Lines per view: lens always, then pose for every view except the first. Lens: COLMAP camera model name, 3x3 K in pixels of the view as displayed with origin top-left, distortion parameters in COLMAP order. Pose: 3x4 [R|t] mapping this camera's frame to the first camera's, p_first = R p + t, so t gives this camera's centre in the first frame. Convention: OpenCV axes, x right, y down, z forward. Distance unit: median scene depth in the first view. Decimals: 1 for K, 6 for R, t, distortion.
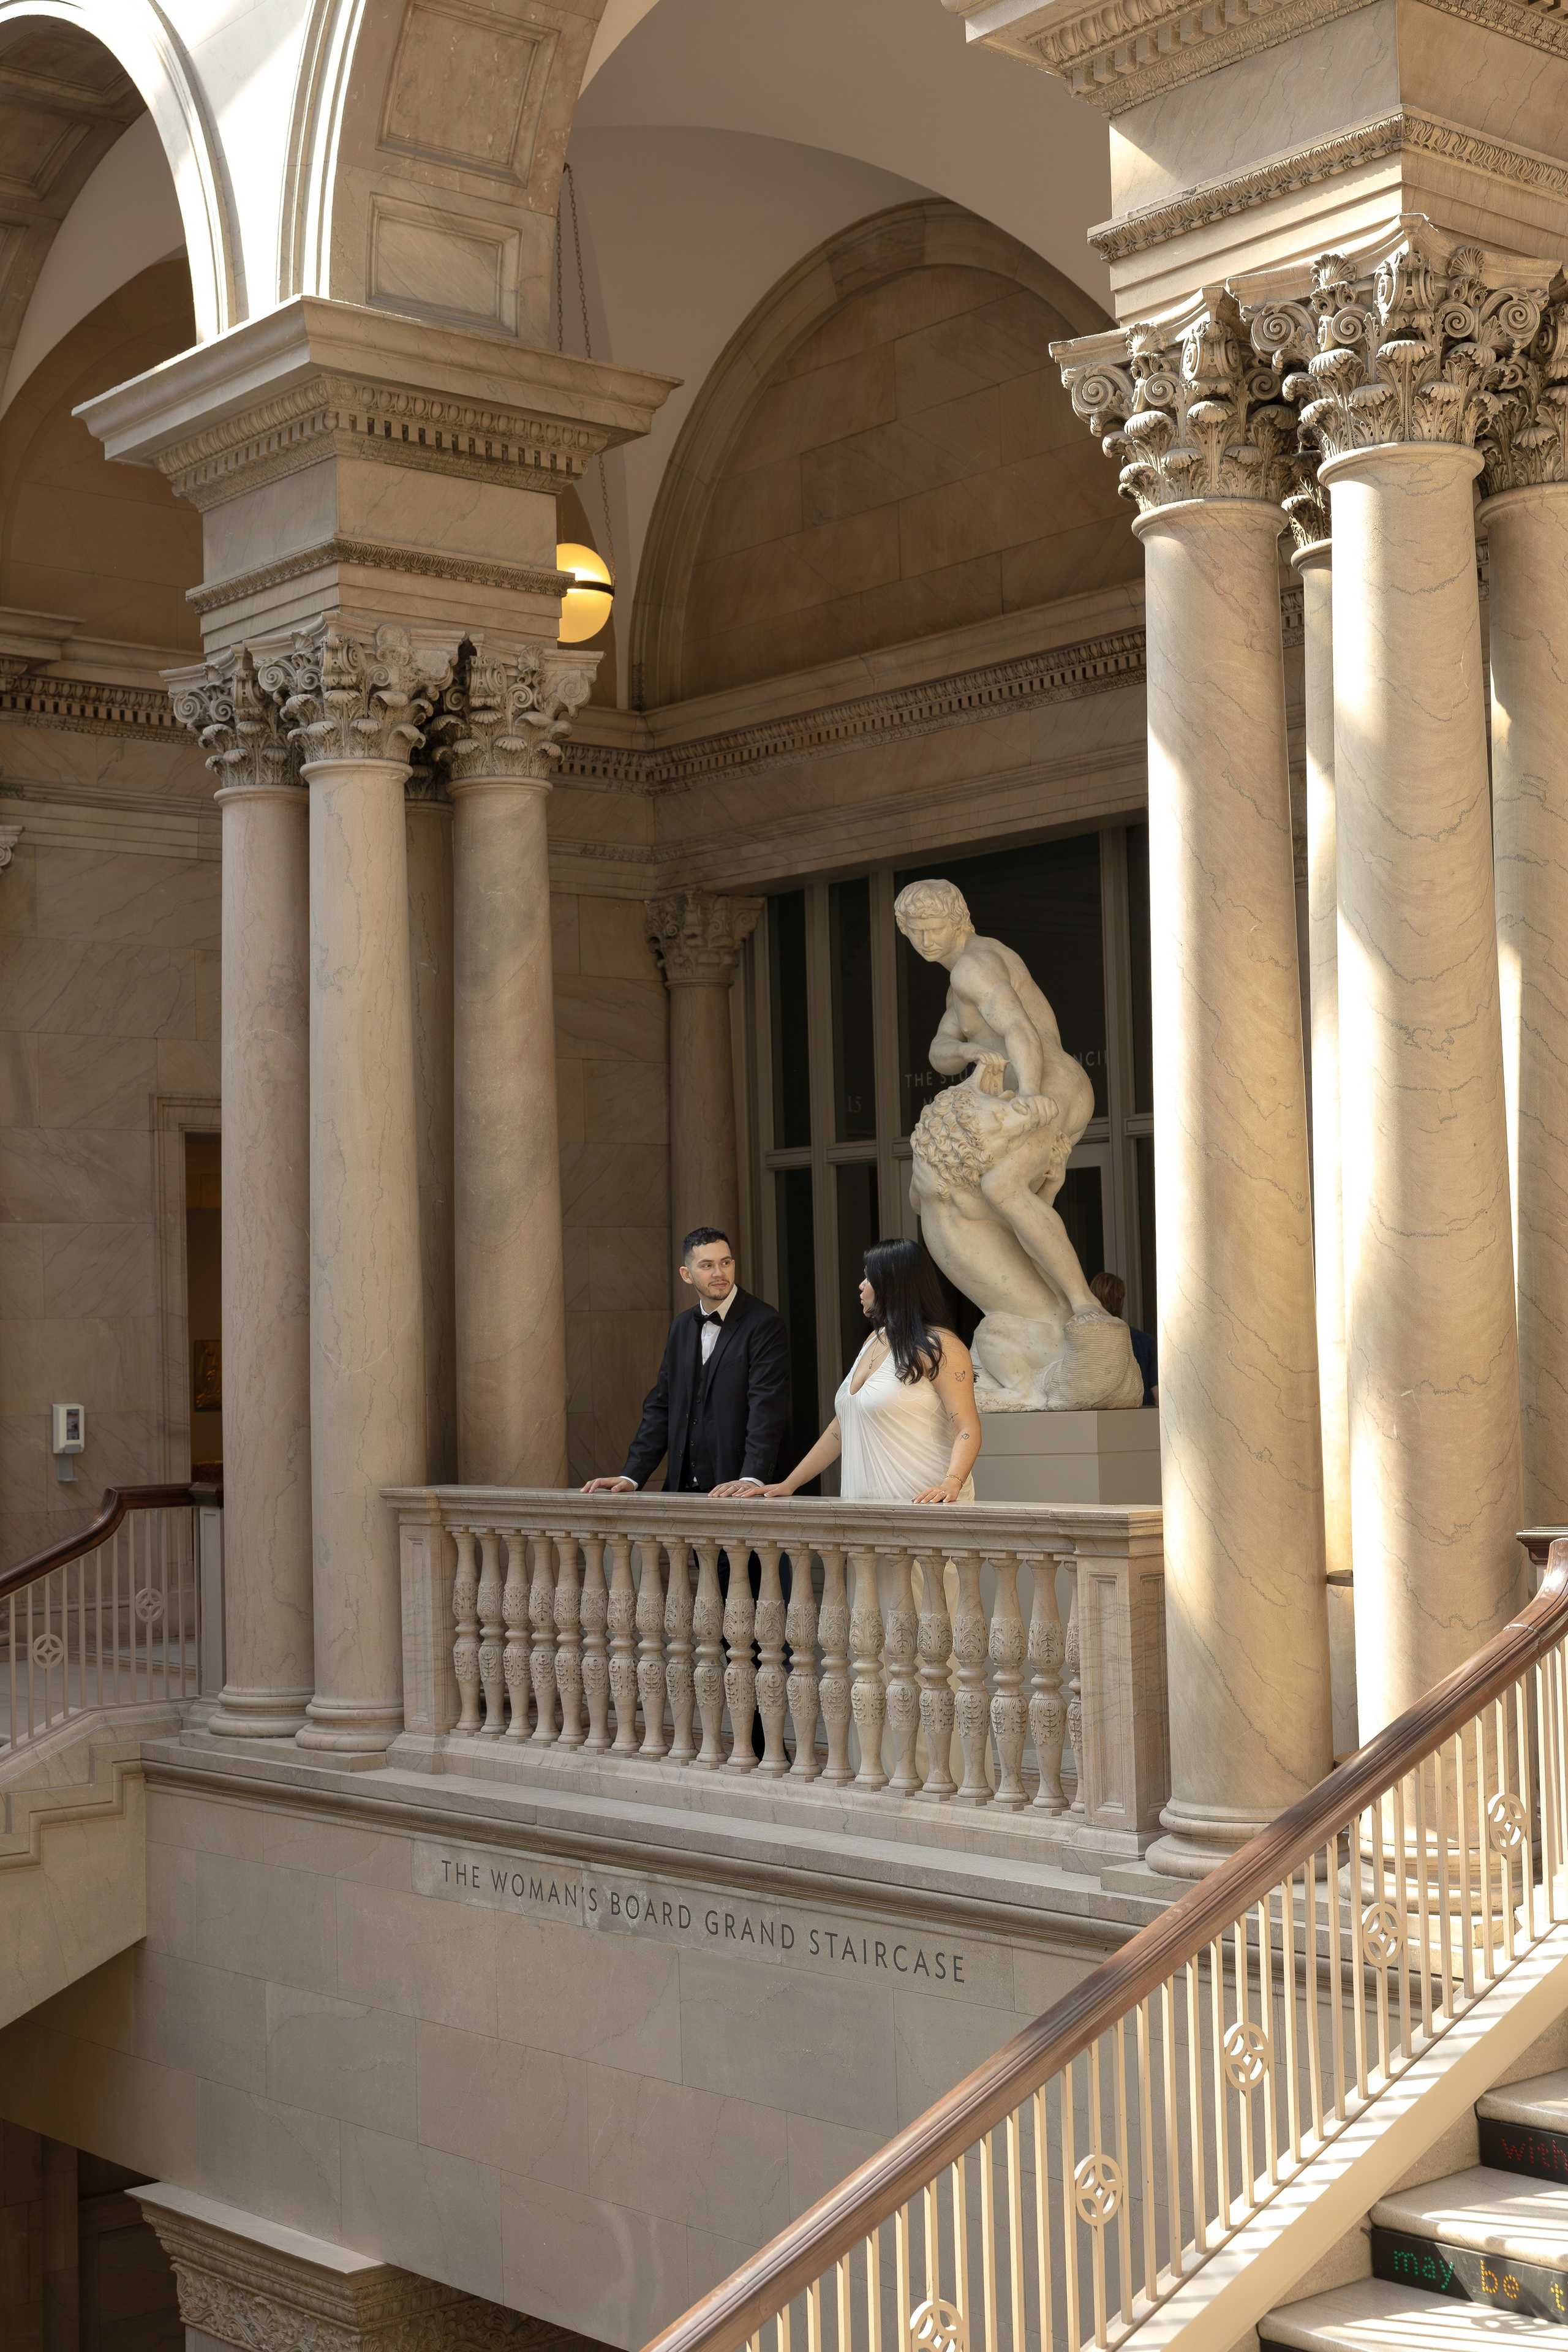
lens RADIAL K [[3193.8, 0, 784.0], [0, 3193.8, 1176.0], [0, 0, 1]] dist [-0.000820, 0.087613]
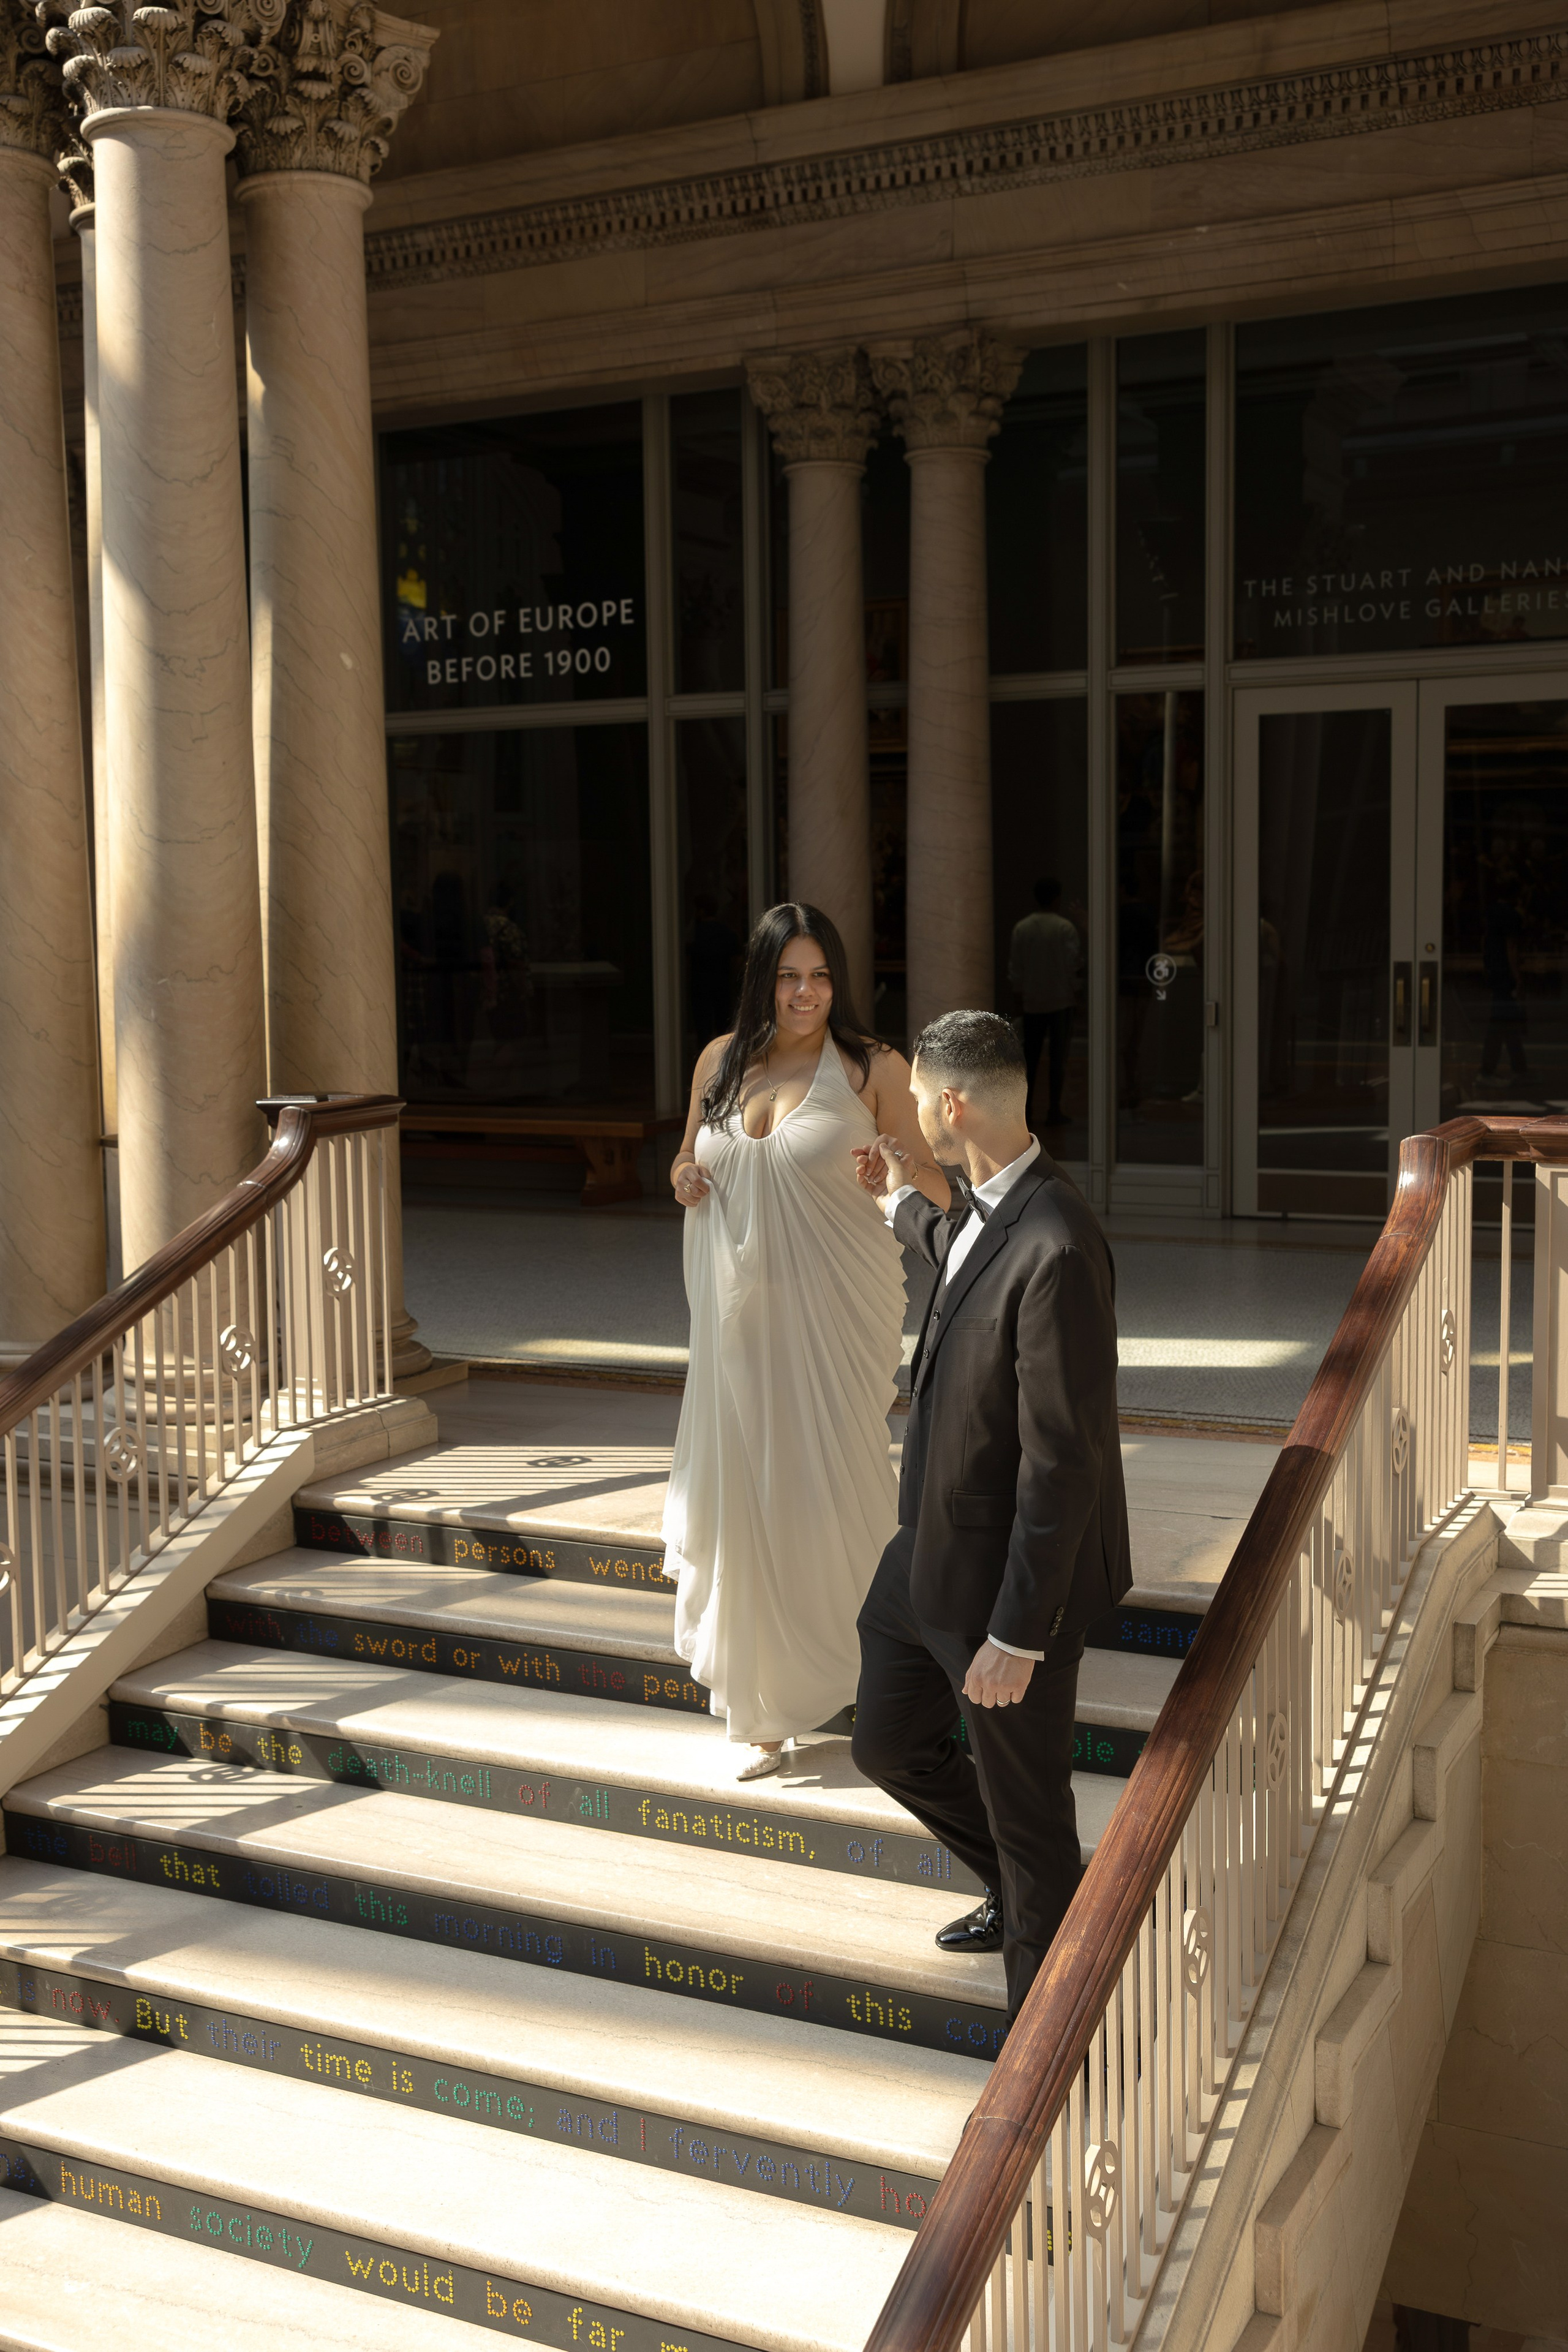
lens RADIAL K [[2489.0, 0, 784.0], [0, 2489.0, 1176.0], [0, 0, 1]] dist [-0.000708, 0.040220]
pose [[0.922061, -0.024536, 0.386266, 0.052166], [-0.031937, 0.989762, 0.139110, 0.005827], [-0.385724, -0.140604, 0.911837, 0.089669]]
